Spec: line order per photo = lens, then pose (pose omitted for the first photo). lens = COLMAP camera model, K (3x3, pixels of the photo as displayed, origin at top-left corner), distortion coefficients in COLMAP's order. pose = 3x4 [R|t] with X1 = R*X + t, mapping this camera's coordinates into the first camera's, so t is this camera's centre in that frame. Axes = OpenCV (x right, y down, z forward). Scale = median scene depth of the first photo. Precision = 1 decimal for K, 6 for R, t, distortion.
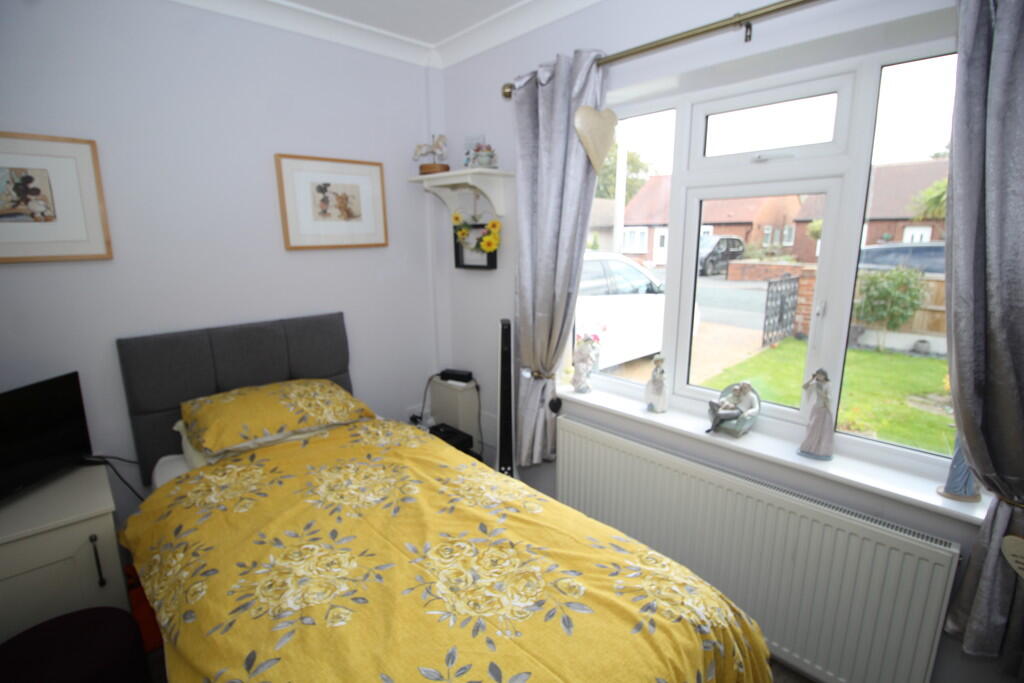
lens RADIAL K [[477.3, 0, 507.9], [0, 477.3, 333.7], [0, 0, 1]] dist [0.002079, -0.010391]
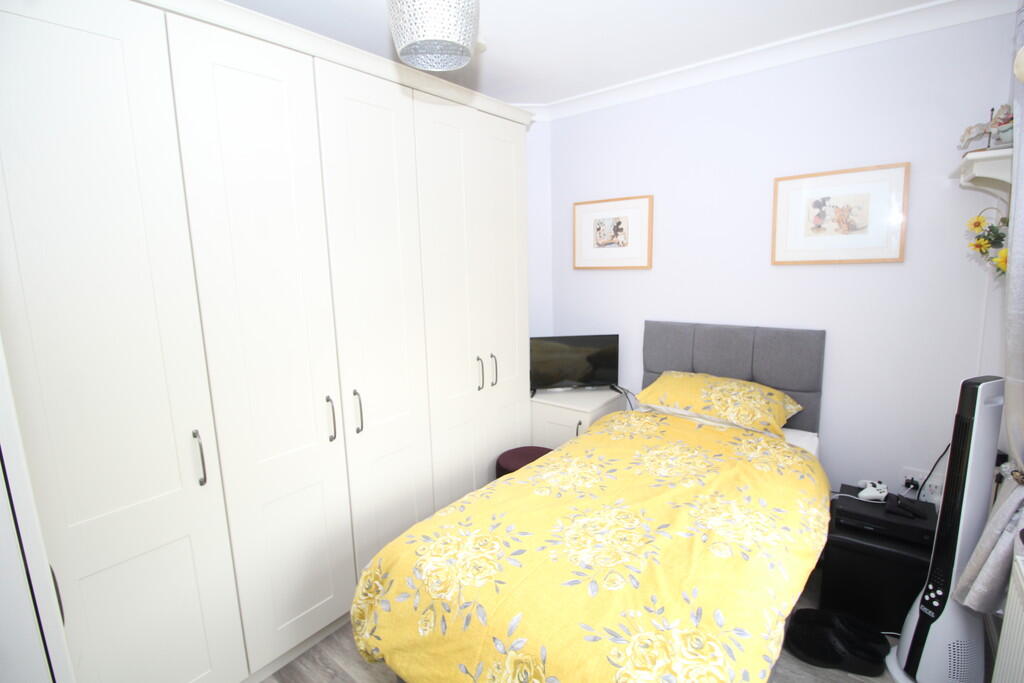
lens RADIAL K [[477.3, 0, 507.9], [0, 477.3, 333.7], [0, 0, 1]] dist [0.002079, -0.010391]
pose [[0.142620, 0.156215, -0.977372, 0.704097], [-0.173727, 0.976088, 0.130659, -0.077011], [0.974412, 0.151161, 0.166348, 0.330073]]
